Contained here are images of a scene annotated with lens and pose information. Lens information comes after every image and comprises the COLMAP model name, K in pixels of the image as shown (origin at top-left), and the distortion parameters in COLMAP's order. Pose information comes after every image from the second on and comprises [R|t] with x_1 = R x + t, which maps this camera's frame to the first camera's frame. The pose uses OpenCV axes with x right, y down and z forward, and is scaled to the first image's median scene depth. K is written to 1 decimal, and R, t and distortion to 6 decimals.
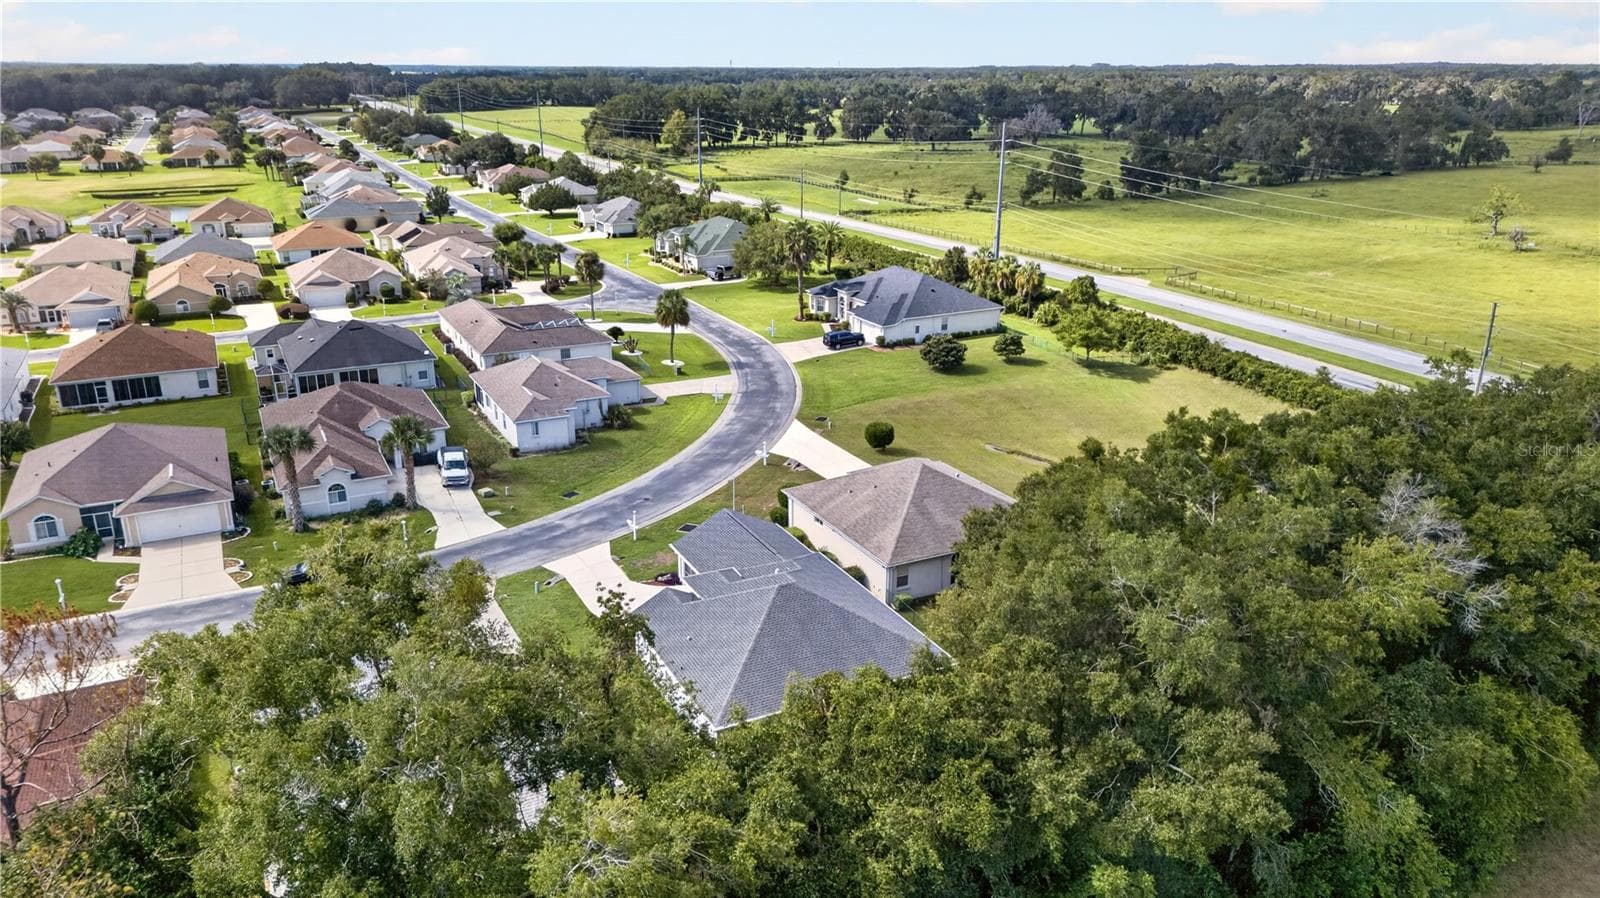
lens RADIAL K [[1128.5, 0, 802.5], [0, 1128.5, 445.3], [0, 0, 1]] dist [0.080943, -0.095864]
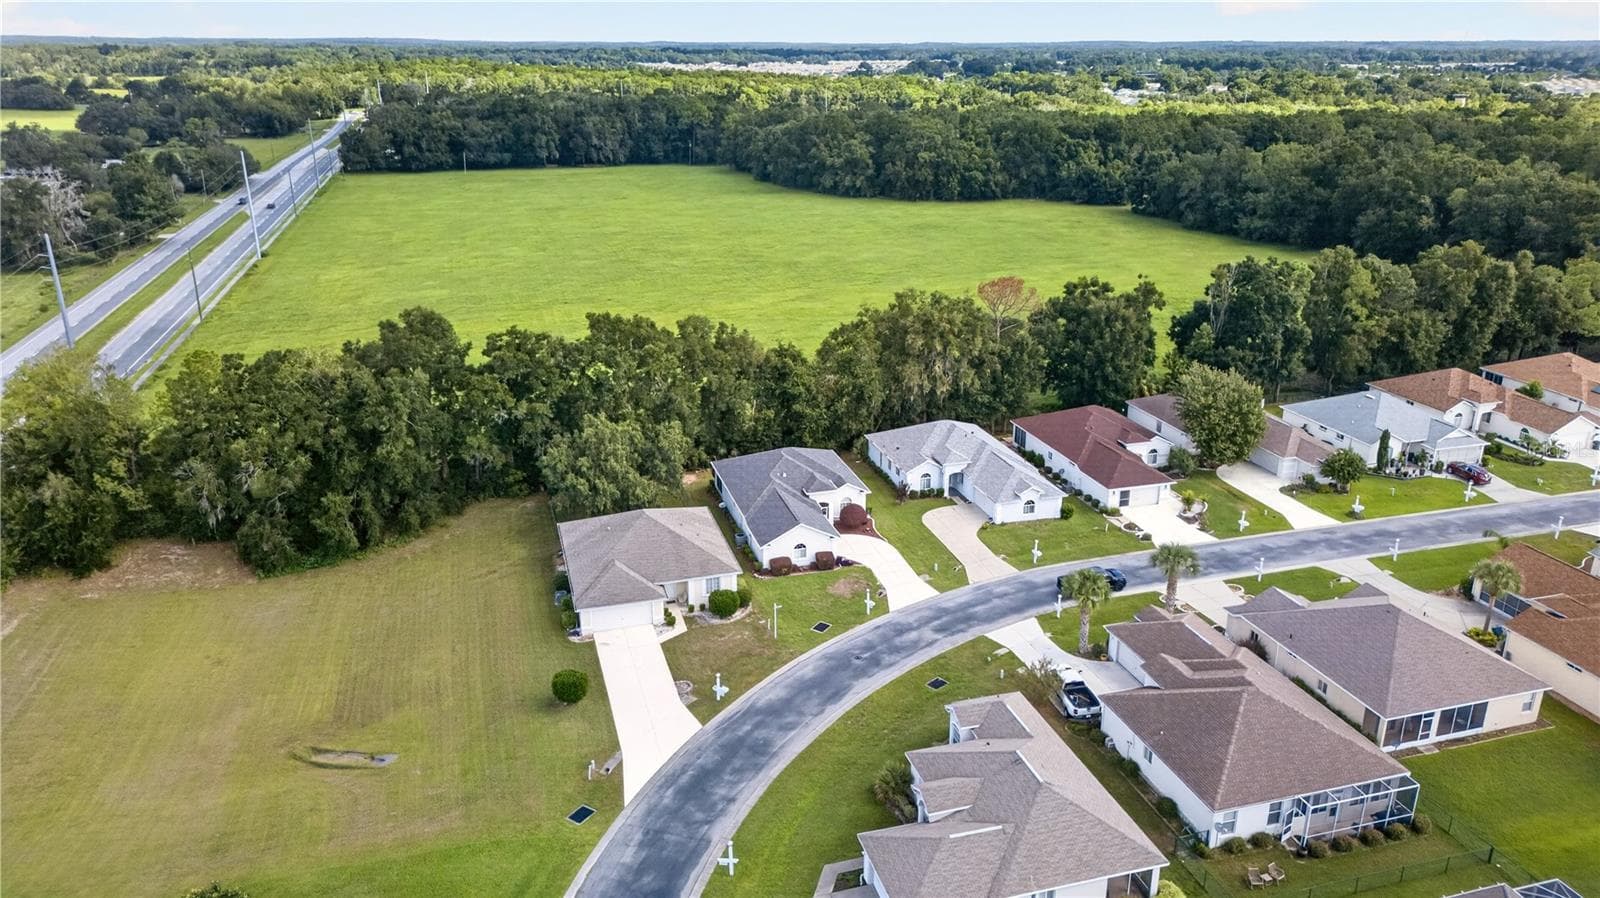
lens RADIAL K [[1116.2, 0, 805.3], [0, 1116.2, 452.9], [0, 0, 1]] dist [0.084454, -0.088751]
pose [[-0.983215, -0.064917, 0.170513, -0.225438], [0.055338, 0.784435, 0.617737, -0.636201], [-0.173858, 0.616804, -0.767676, 1.498073]]
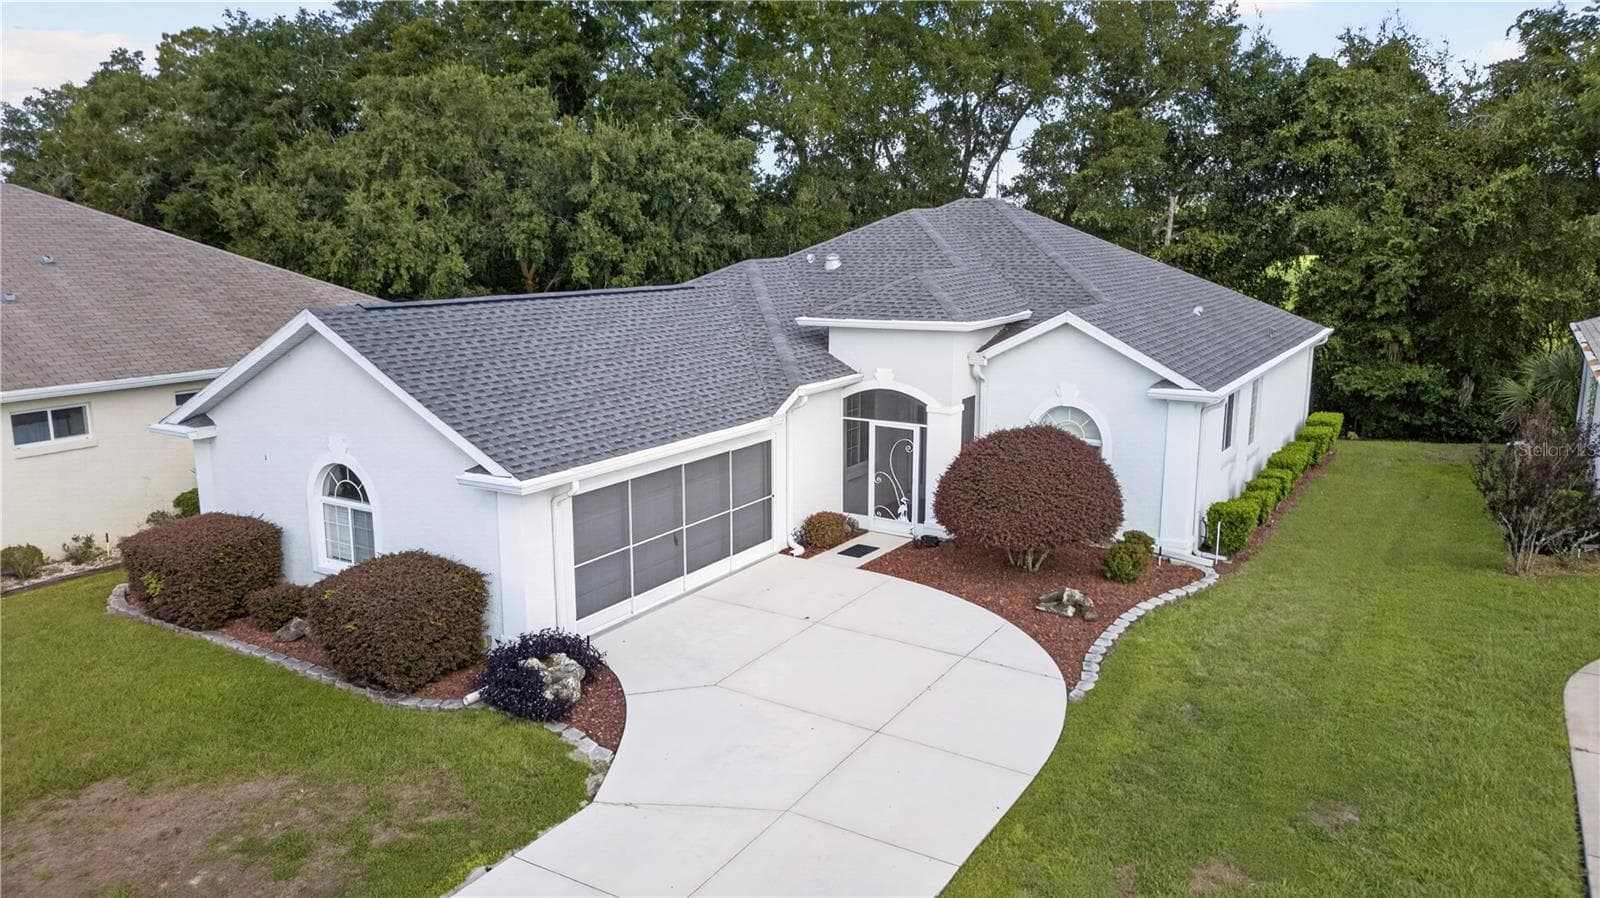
lens RADIAL K [[1116.2, 0, 805.3], [0, 1116.2, 452.9], [0, 0, 1]] dist [0.084454, -0.088751]
pose [[-0.524367, -0.171172, 0.834110, -0.216991], [0.270438, 0.895387, 0.353759, 0.023855], [-0.807404, 0.411075, -0.423220, 0.775575]]
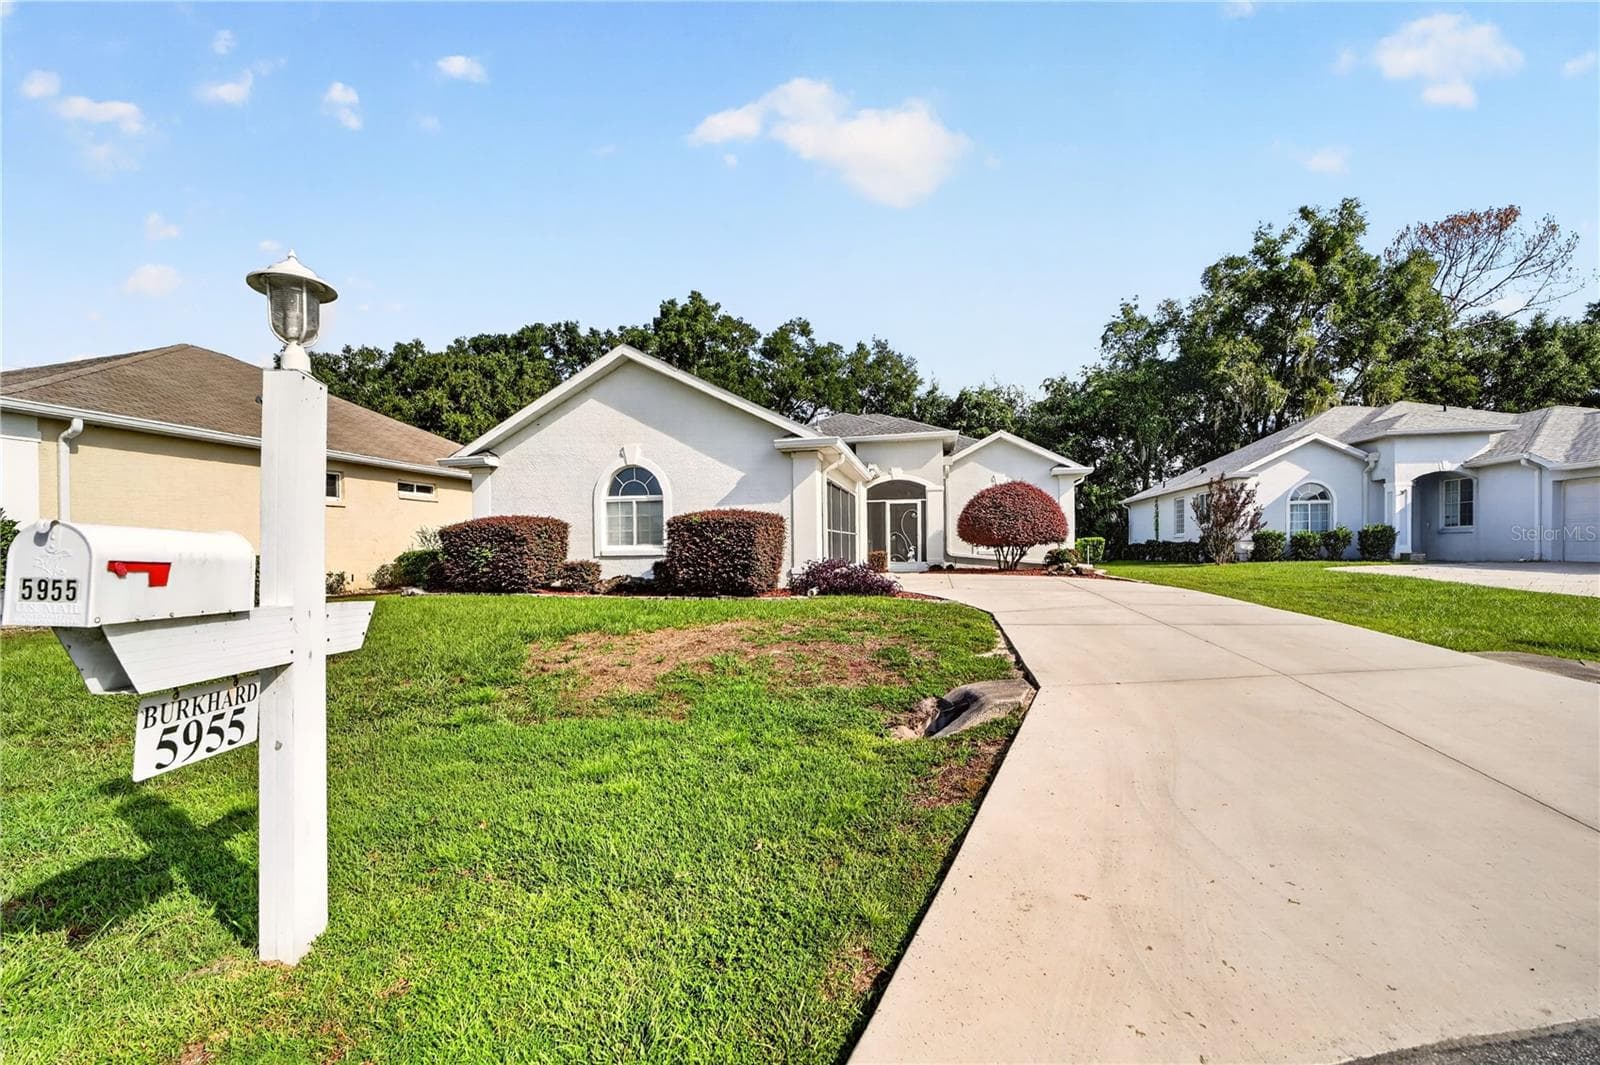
lens RADIAL K [[639.6, 0, 788.2], [0, 639.6, 555.9], [0, 0, 1]] dist [-0.044783, 0.012826]
pose [[-0.770728, 0.001337, 0.637162, -0.149314], [0.211932, 0.943598, 0.254378, 0.055371], [-0.600885, 0.331091, -0.727541, 0.836419]]
